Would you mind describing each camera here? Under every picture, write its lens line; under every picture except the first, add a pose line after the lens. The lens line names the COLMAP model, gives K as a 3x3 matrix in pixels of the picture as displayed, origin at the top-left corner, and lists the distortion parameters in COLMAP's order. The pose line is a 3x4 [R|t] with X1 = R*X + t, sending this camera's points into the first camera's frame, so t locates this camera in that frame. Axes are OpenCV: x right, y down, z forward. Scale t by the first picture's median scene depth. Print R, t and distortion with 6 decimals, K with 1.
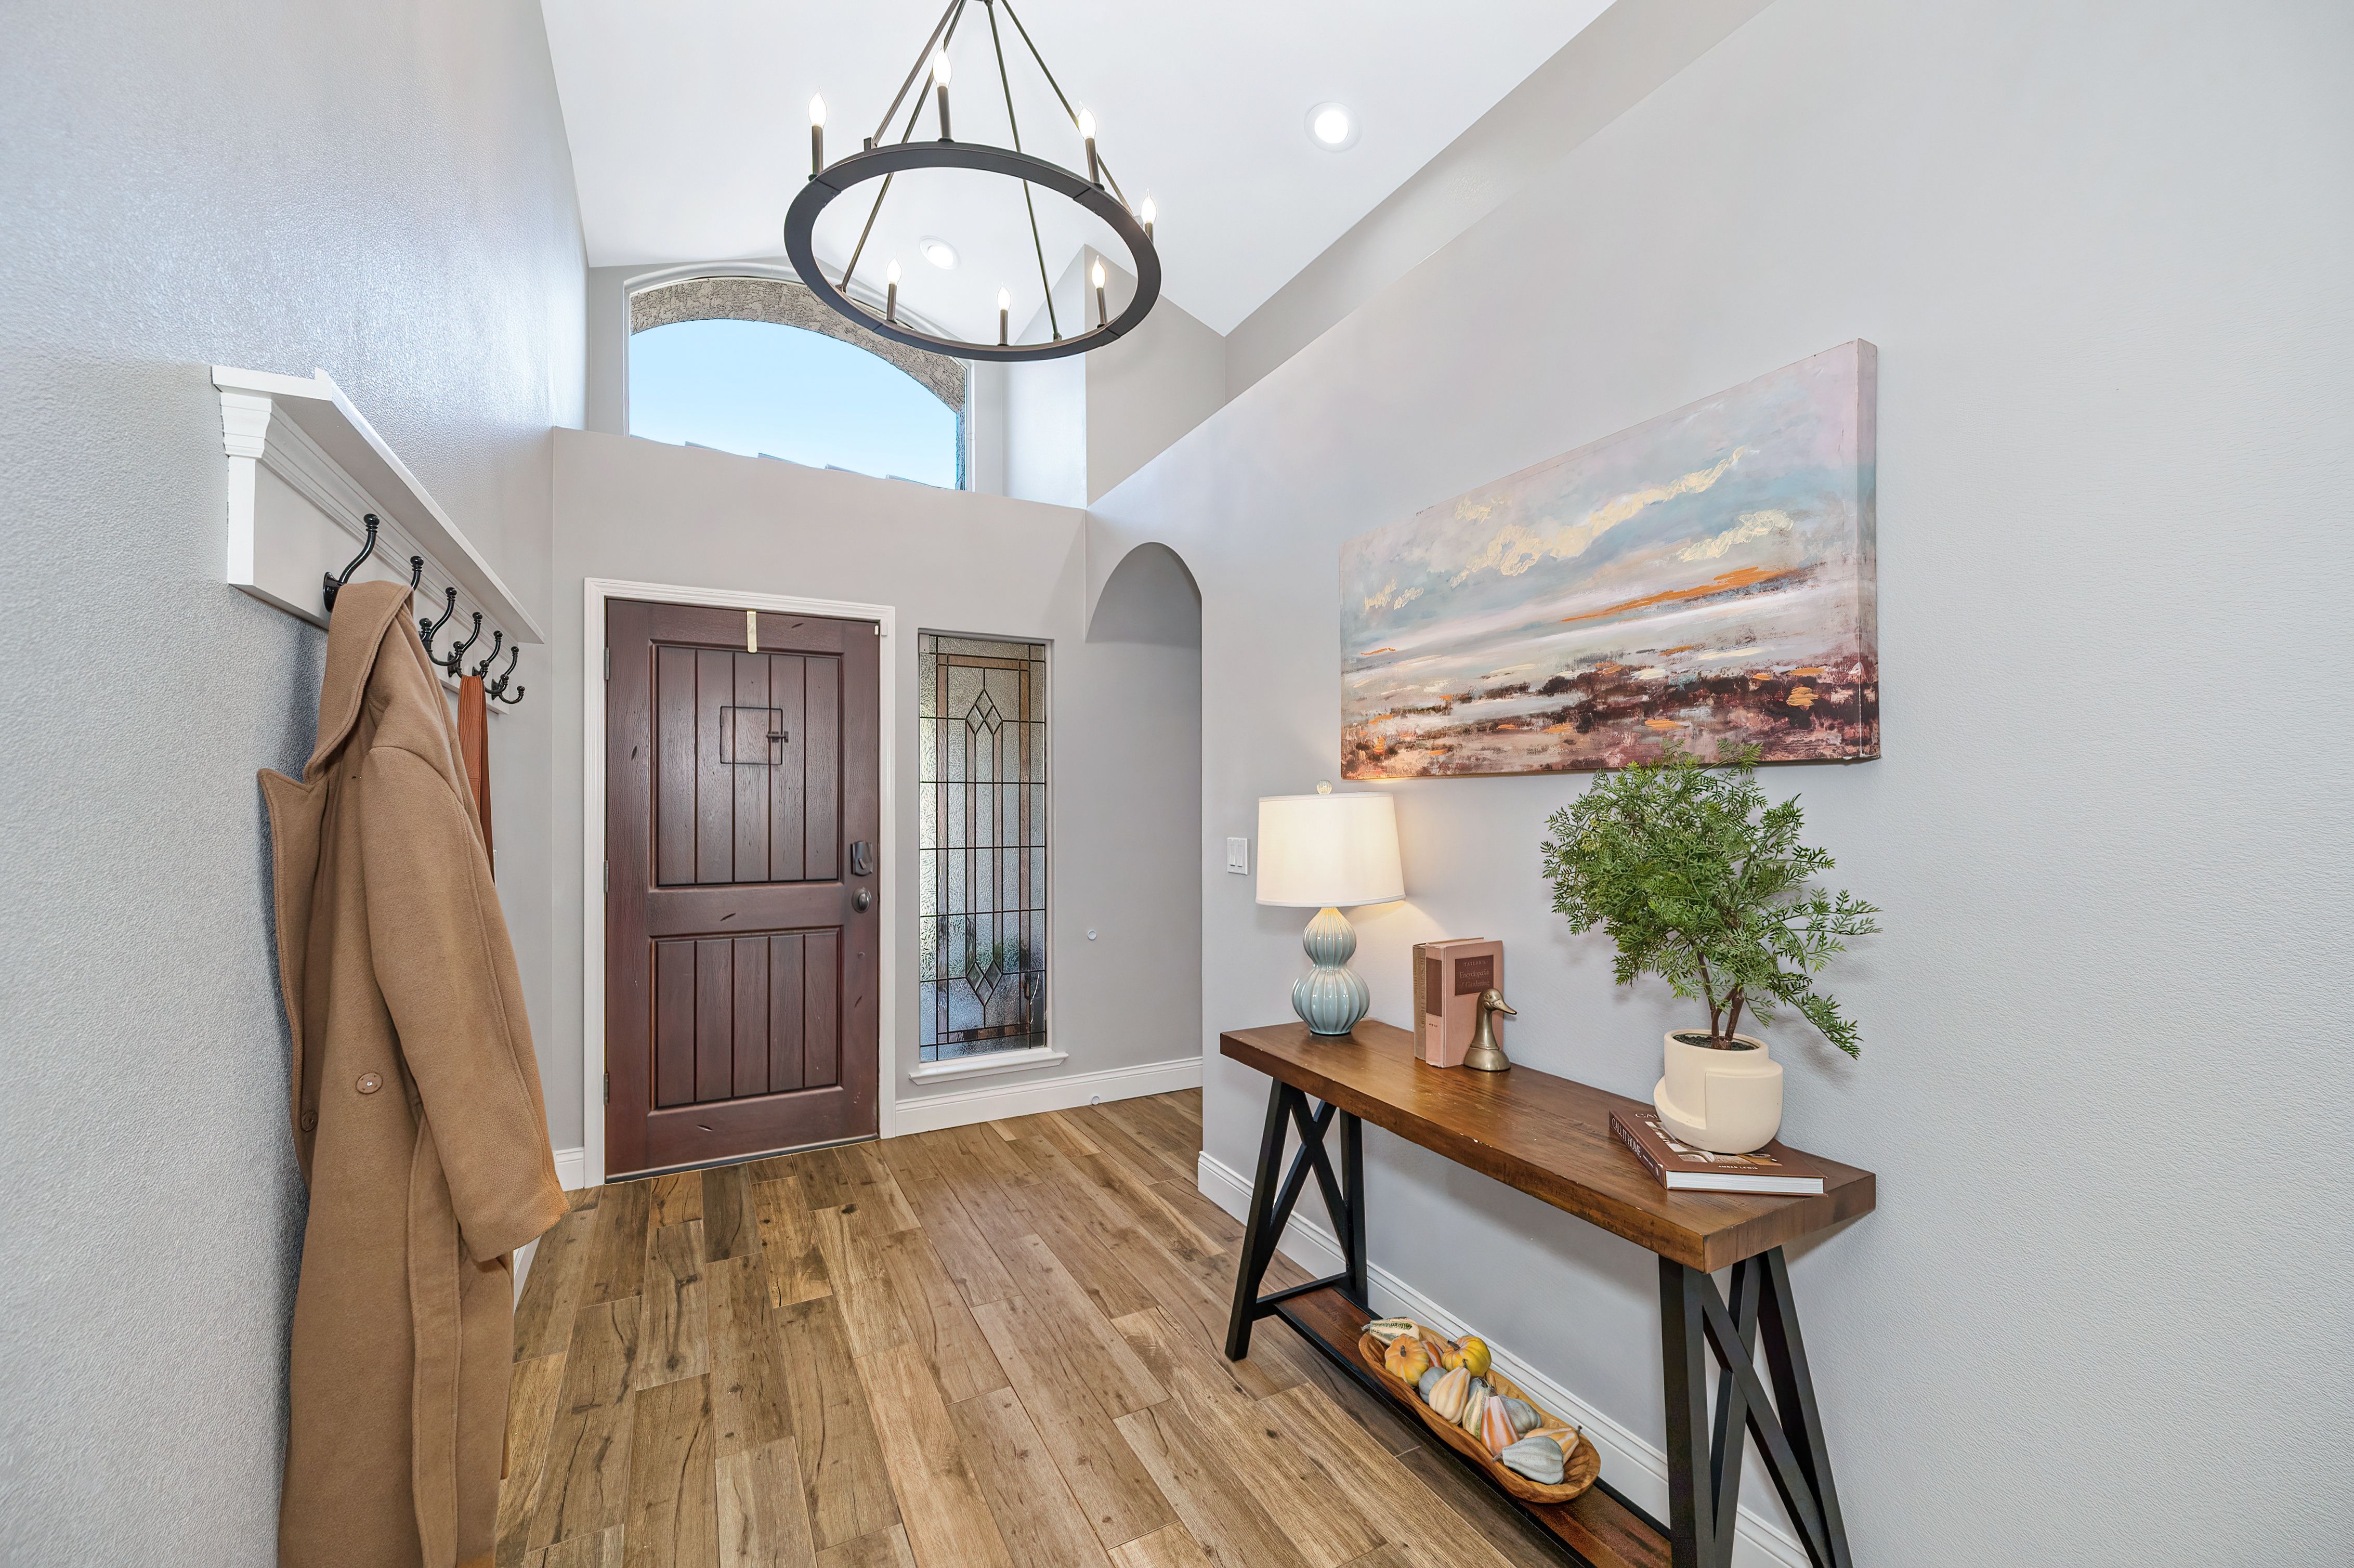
lens RADIAL K [[947.3, 0, 1166.1], [0, 947.3, 786.9], [0, 0, 1]] dist [0.002629, -0.000034]
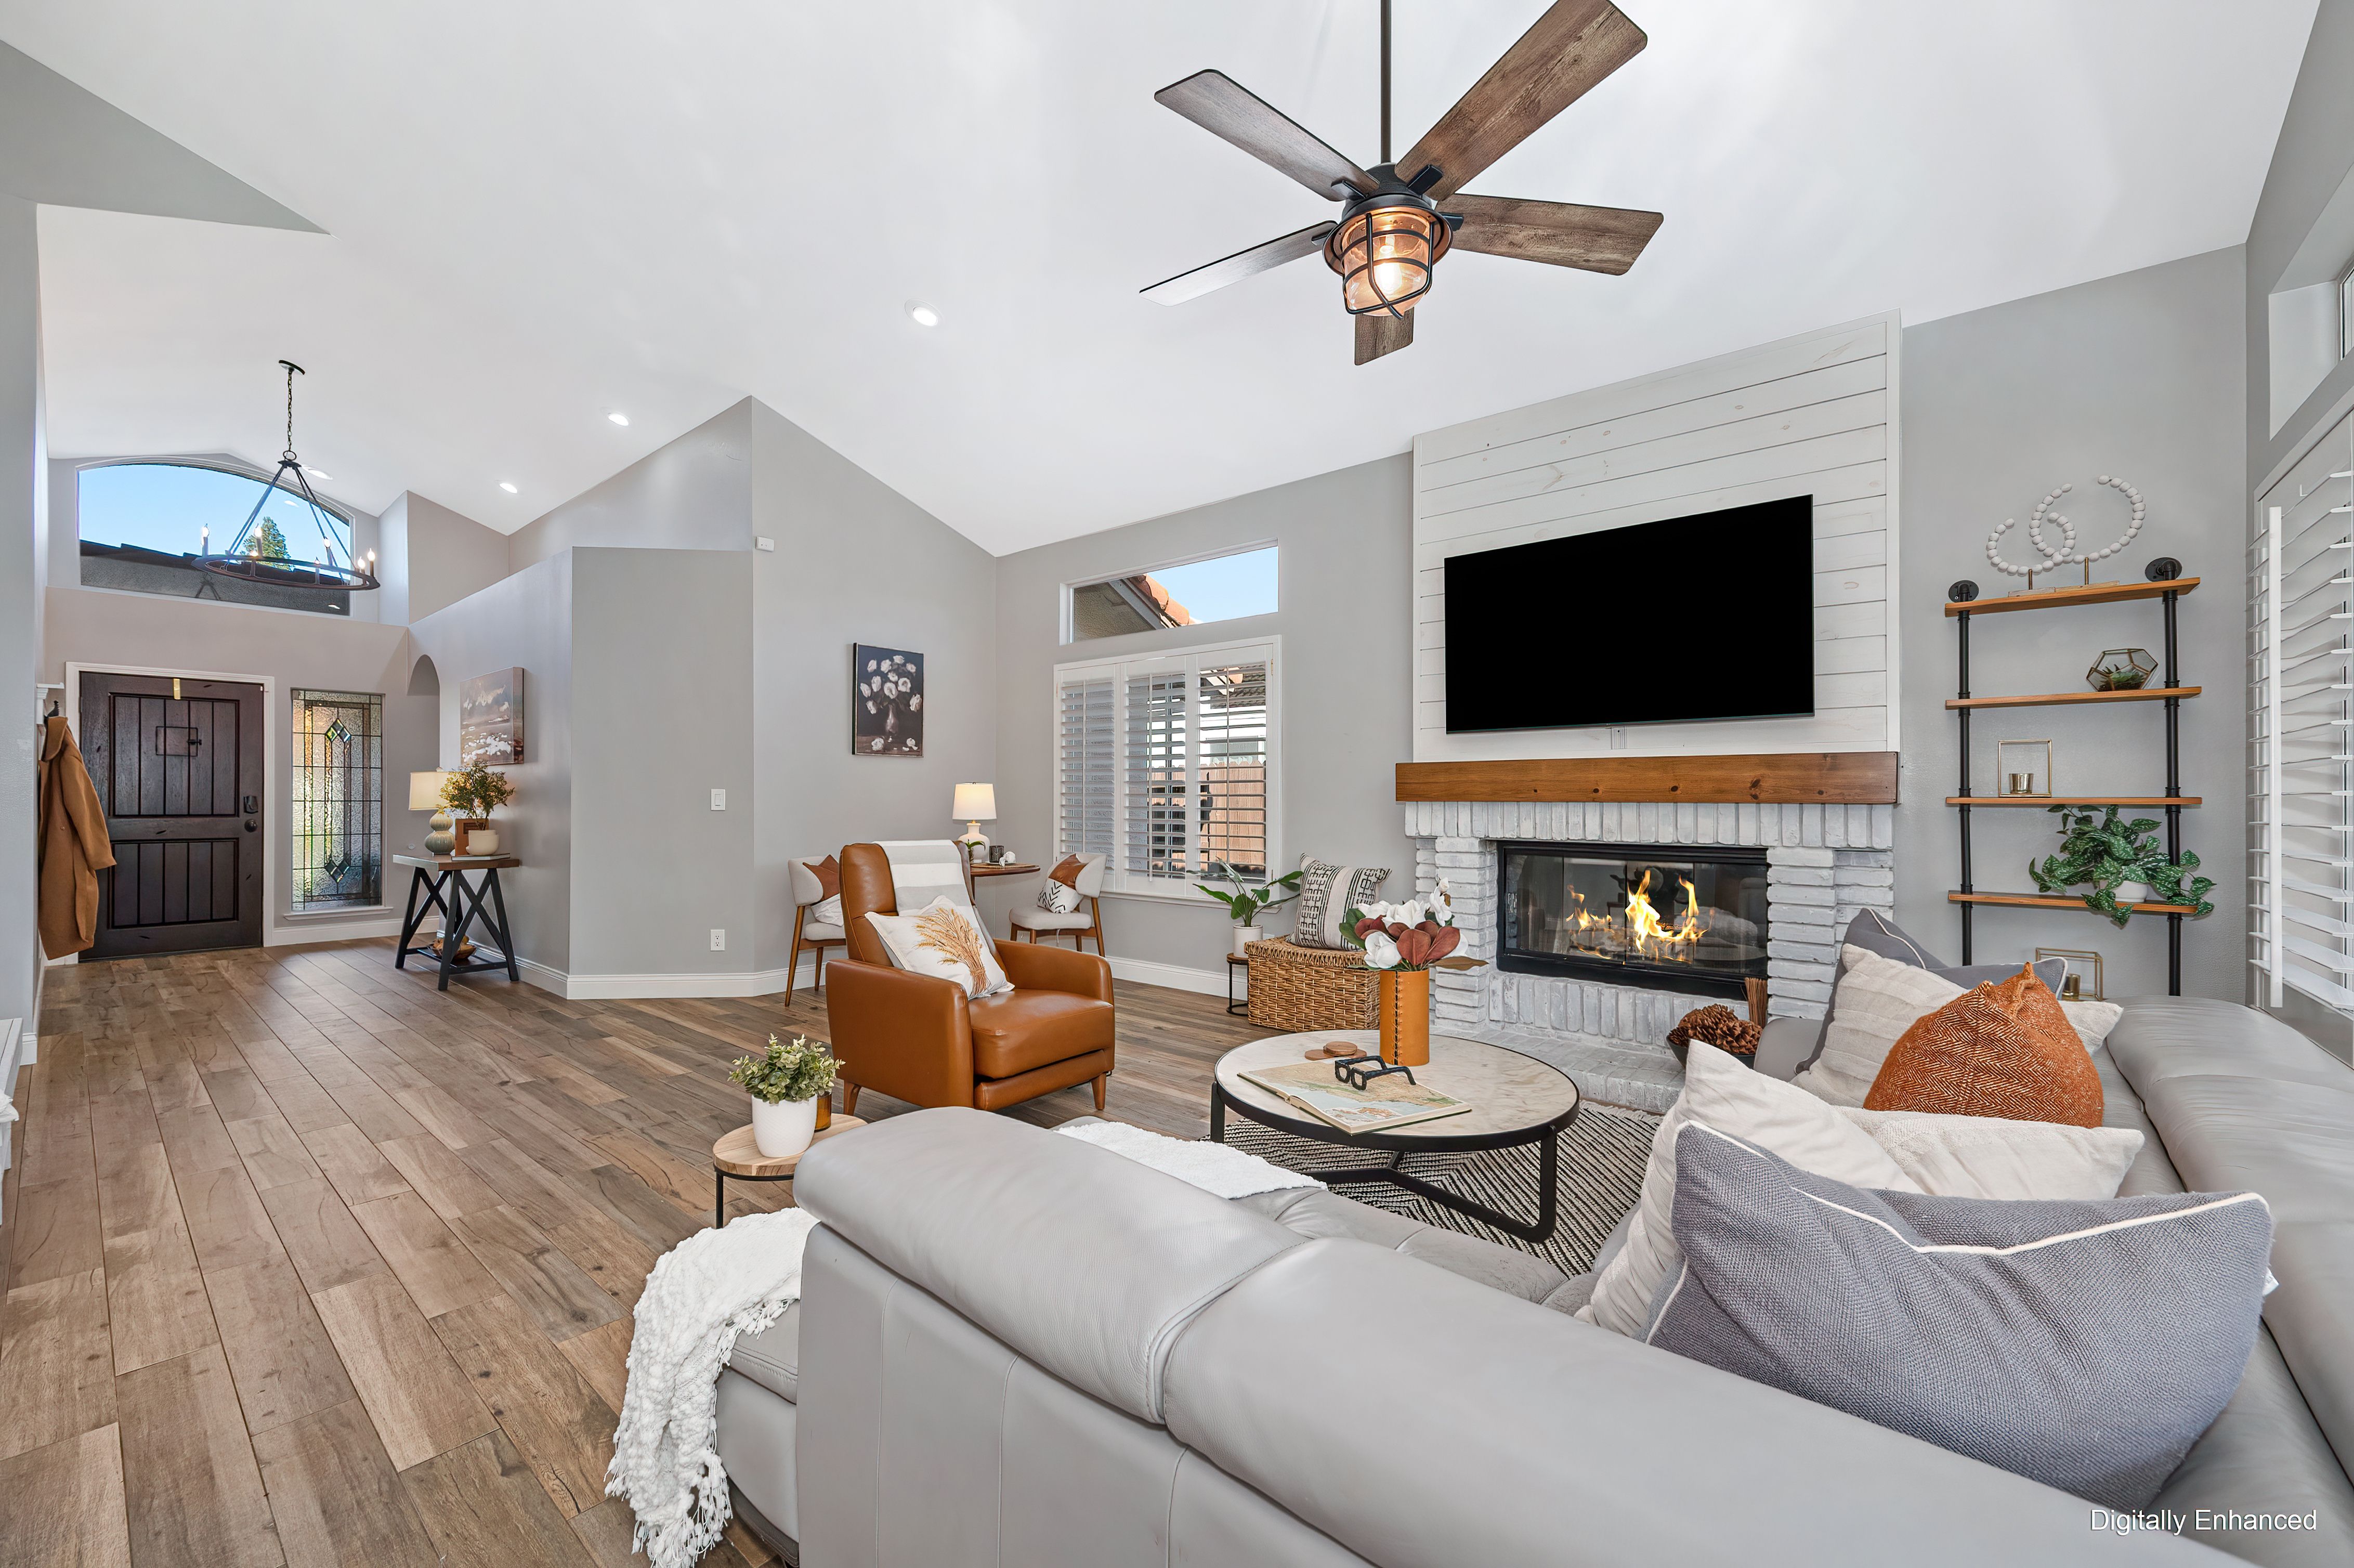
lens RADIAL K [[947.3, 0, 1163.6], [0, 947.3, 788.1], [0, 0, 1]] dist [0.002629, -0.000034]
pose [[0.925651, 0.006631, 0.378320, 0.706394], [-0.008526, 0.999958, 0.003334, 0.018255], [-0.378282, -0.006312, 0.925669, -1.584460]]
